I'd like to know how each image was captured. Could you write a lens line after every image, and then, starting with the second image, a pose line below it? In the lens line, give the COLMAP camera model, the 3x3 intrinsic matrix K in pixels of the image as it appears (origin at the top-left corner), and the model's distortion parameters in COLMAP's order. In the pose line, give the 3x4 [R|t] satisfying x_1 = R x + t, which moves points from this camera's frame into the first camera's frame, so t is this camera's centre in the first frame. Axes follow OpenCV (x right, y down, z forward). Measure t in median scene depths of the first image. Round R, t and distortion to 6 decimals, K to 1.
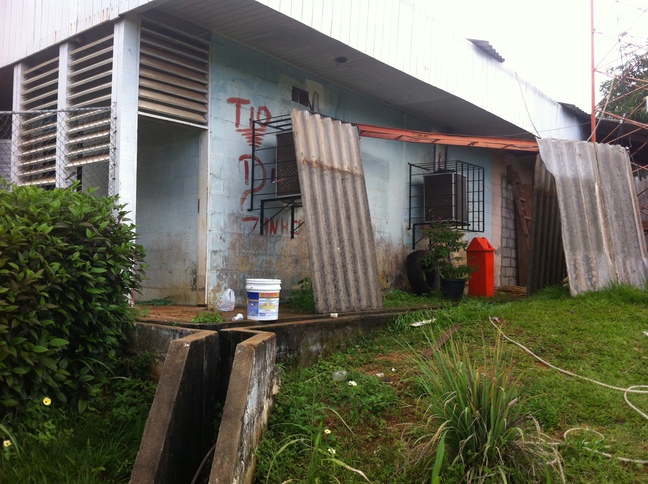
lens RADIAL K [[641.2, 0, 323.7], [0, 641.2, 255.3], [0, 0, 1]] dist [0.079458, -0.284077]
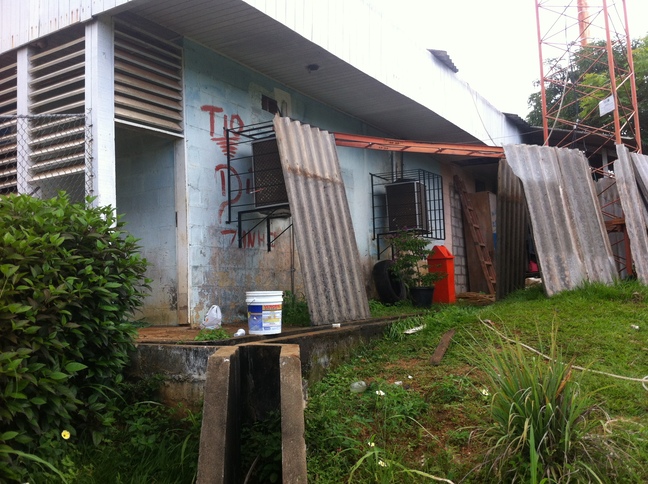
lens RADIAL K [[641.2, 0, 323.7], [0, 641.2, 255.3], [0, 0, 1]] dist [0.079458, -0.284077]
pose [[0.989666, -0.041067, 0.137386, -0.113038], [0.045589, 0.998512, -0.029937, 0.014010], [-0.135952, 0.035891, 0.990065, 0.040558]]
